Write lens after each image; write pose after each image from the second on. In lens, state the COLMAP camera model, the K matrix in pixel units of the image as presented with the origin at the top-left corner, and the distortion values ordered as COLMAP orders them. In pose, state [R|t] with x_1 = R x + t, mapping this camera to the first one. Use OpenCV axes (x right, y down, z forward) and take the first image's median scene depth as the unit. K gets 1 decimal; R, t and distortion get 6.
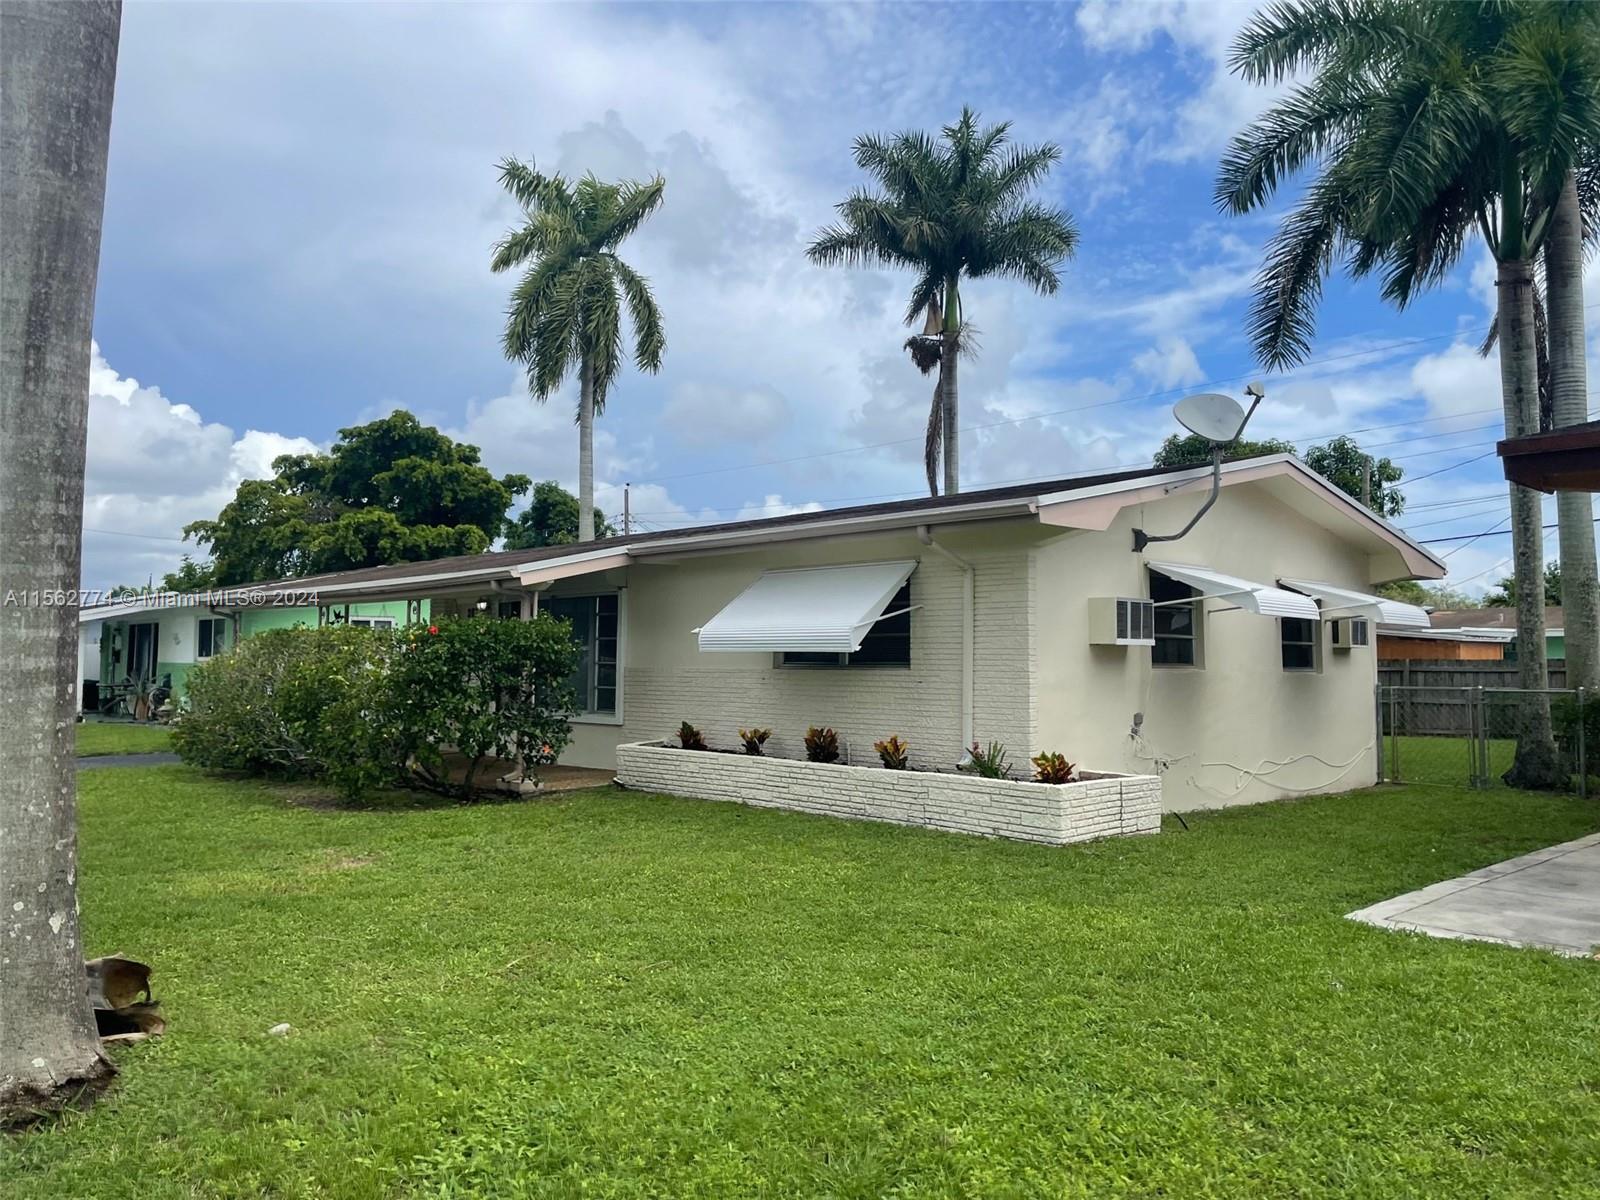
lens RADIAL K [[1227.3, 0, 800.1], [0, 1227.3, 598.3], [0, 0, 1]] dist [0.055124, -0.066682]
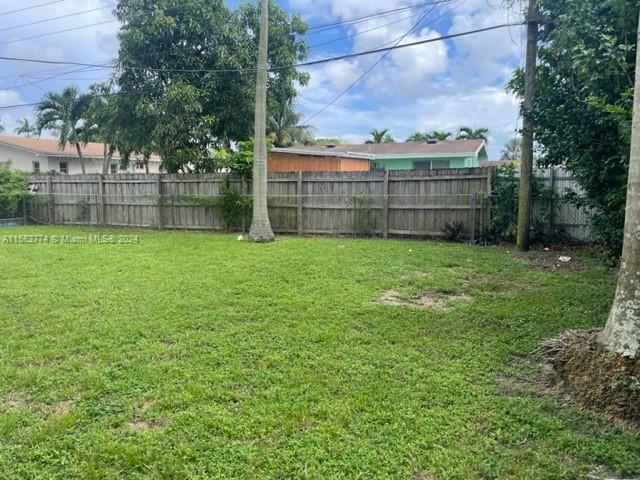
lens RADIAL K [[490.9, 0, 320.0], [0, 490.9, 239.4], [0, 0, 1]] dist [0.055124, -0.066682]
pose [[0.920262, -0.055099, 0.387403, 0.322832], [-0.013264, 0.985075, 0.171614, 0.032450], [-0.391077, -0.163068, 0.905797, 0.556828]]
